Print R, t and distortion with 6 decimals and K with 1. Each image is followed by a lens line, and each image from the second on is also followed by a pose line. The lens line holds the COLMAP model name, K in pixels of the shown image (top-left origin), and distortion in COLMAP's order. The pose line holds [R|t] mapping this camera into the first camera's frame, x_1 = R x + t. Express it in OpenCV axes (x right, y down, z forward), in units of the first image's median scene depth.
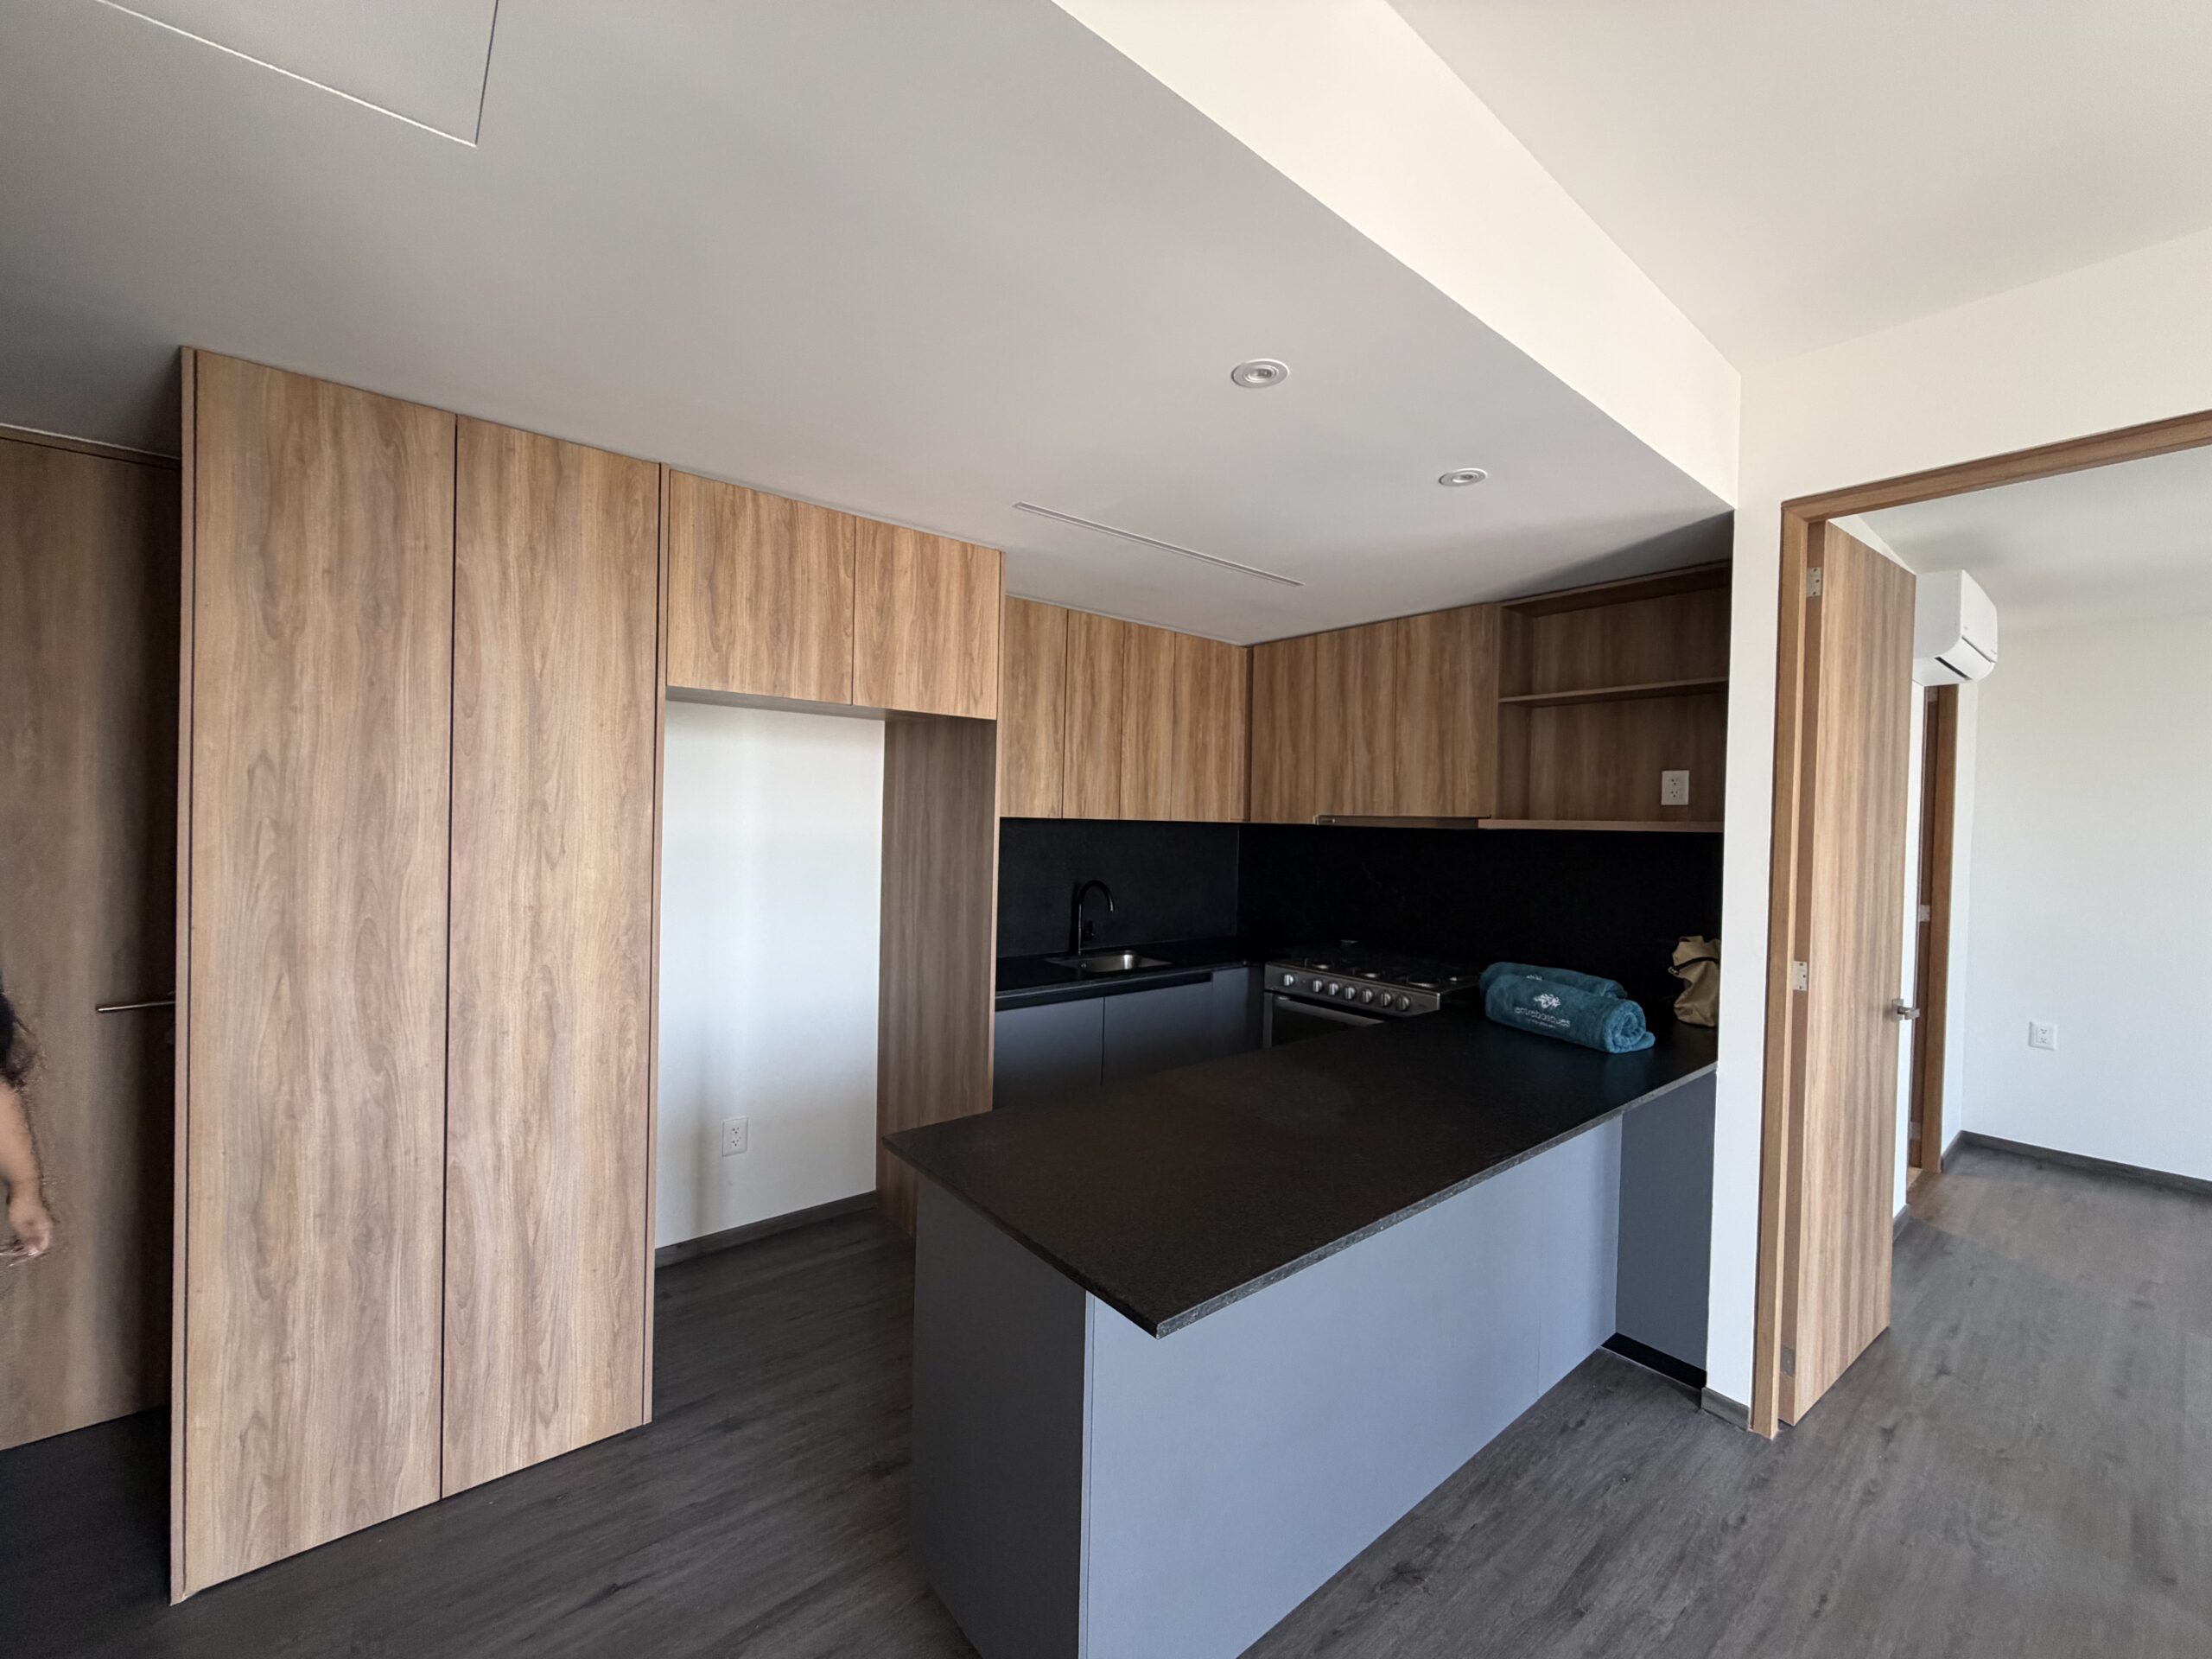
lens RADIAL K [[875.6, 0, 1099.8], [0, 875.6, 828.2], [0, 0, 1]] dist [-0.000942, -0.000272]
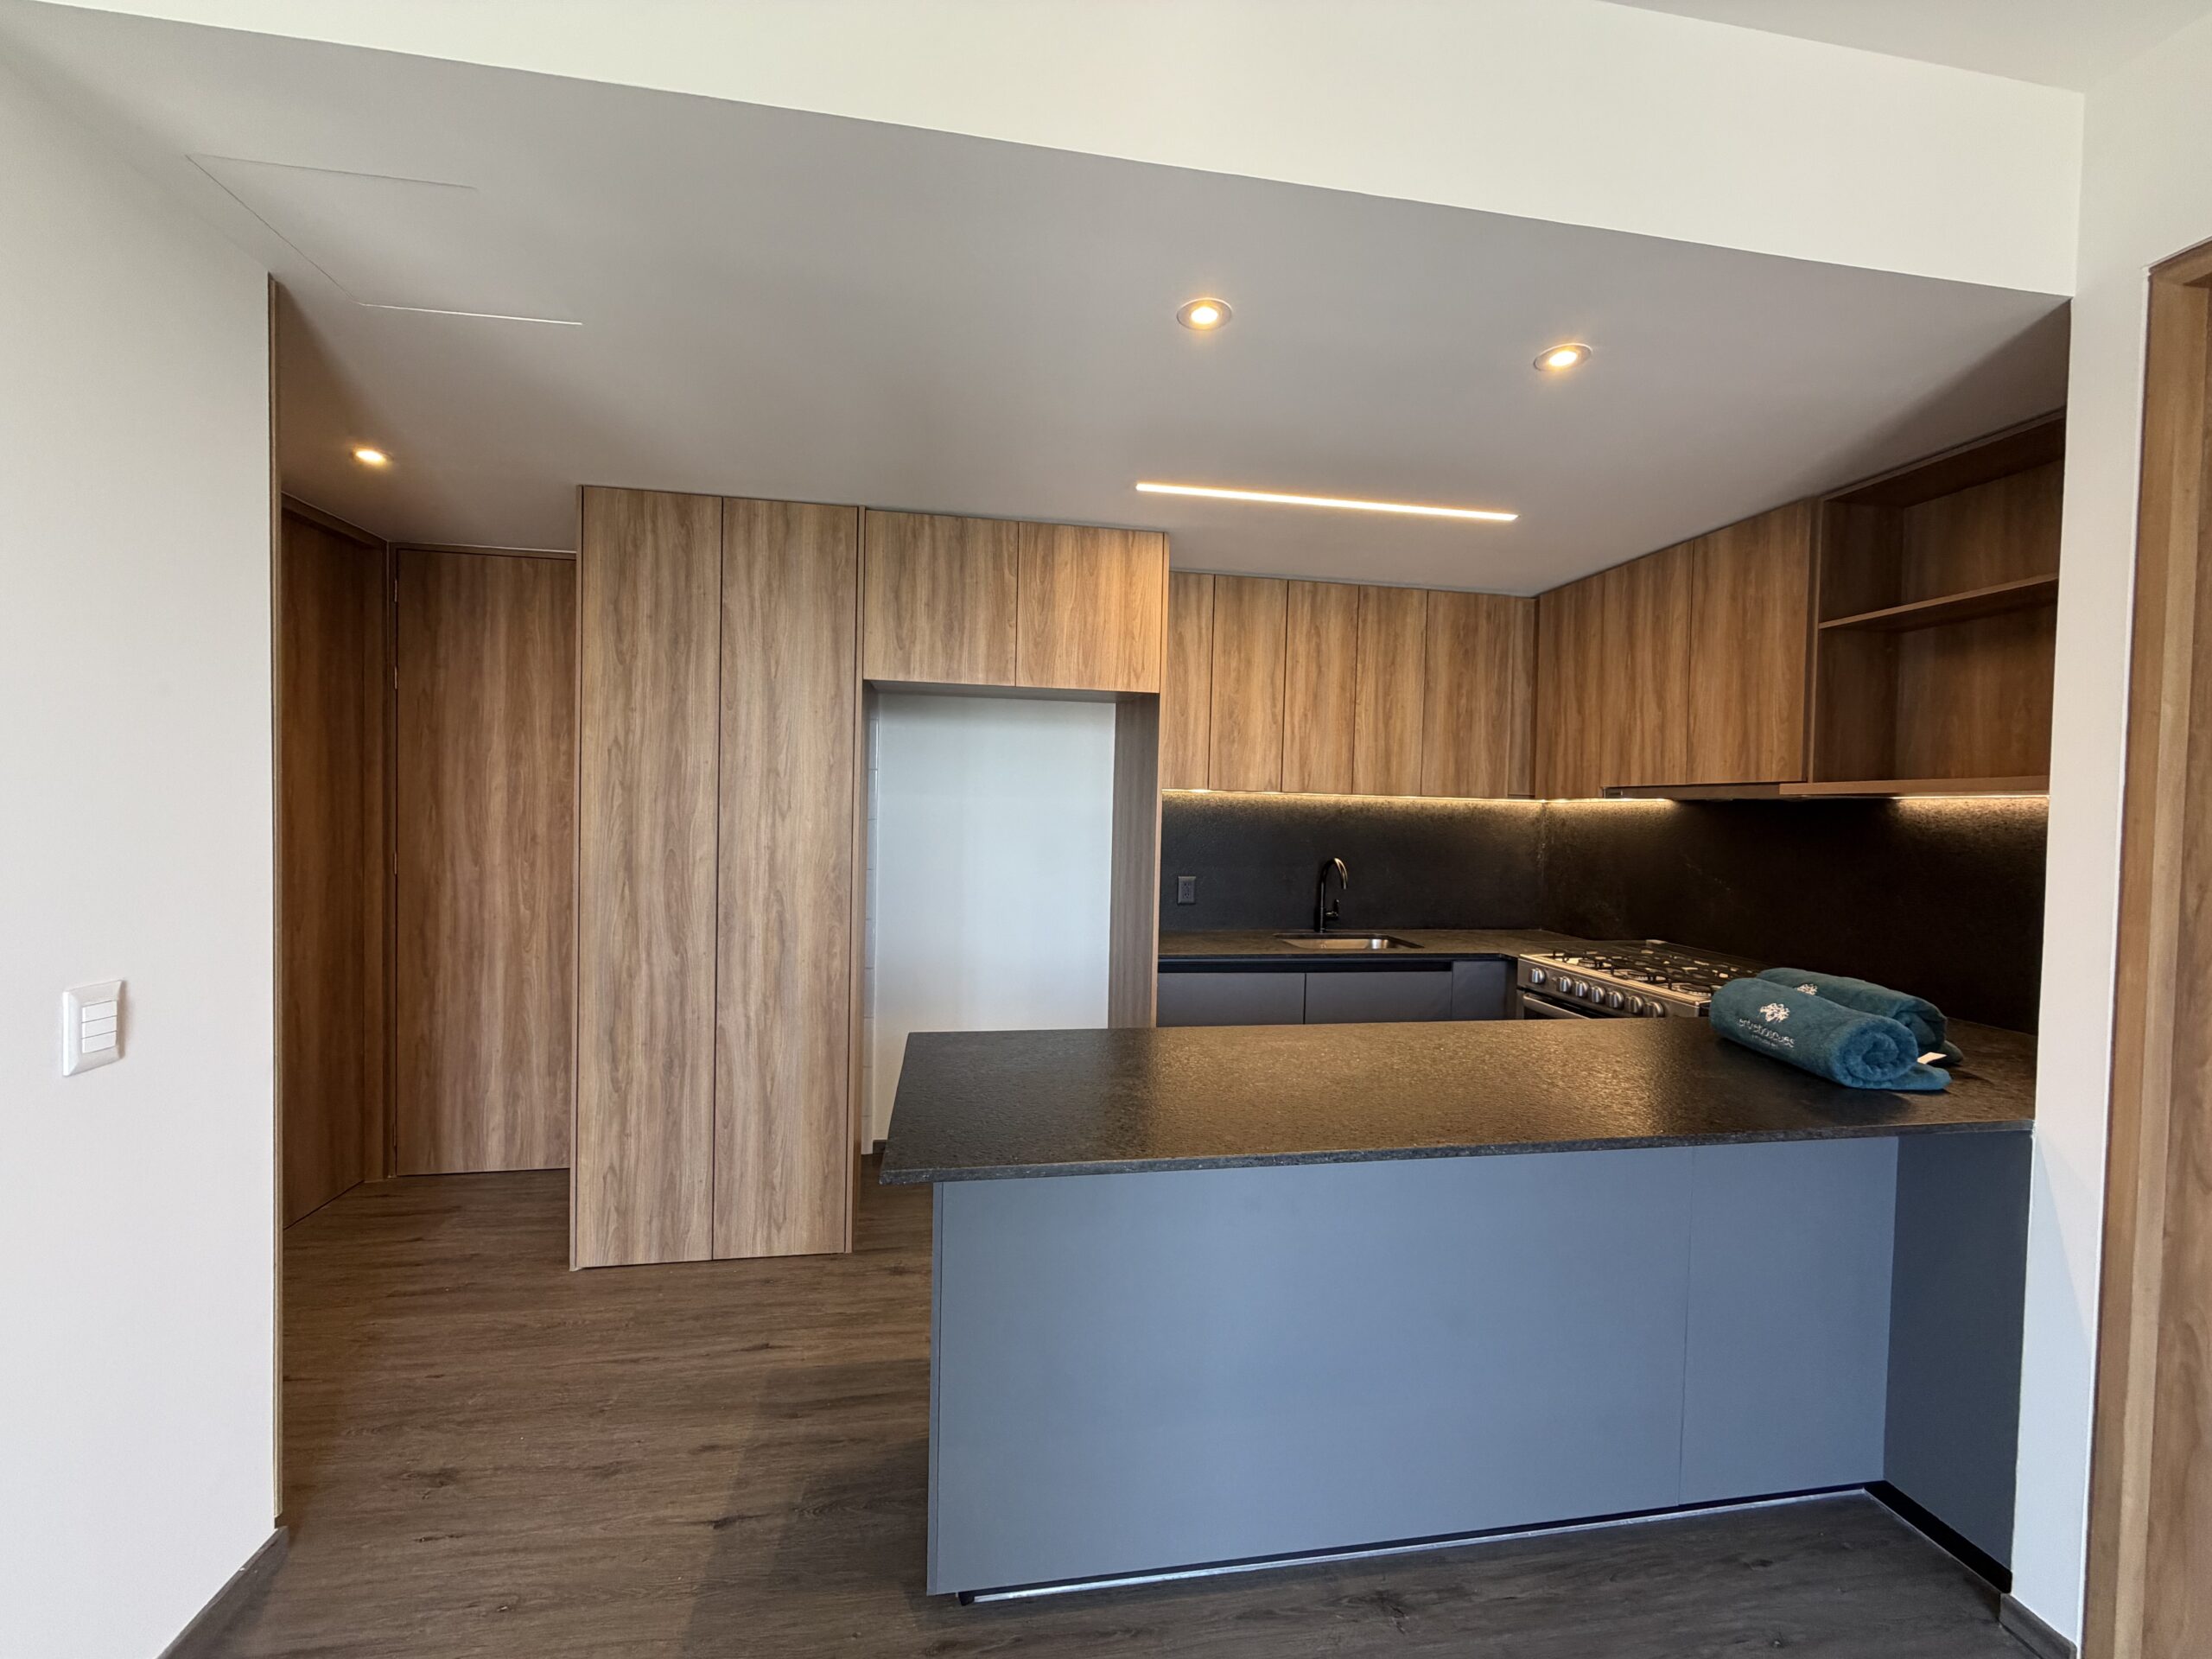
lens RADIAL K [[875.6, 0, 1099.8], [0, 875.6, 828.2], [0, 0, 1]] dist [-0.000942, -0.000272]
pose [[0.870074, 0.008919, -0.492841, 0.468935], [-0.009235, 0.999956, 0.001794, 0.052632], [0.492835, 0.002990, 0.870118, 0.062651]]
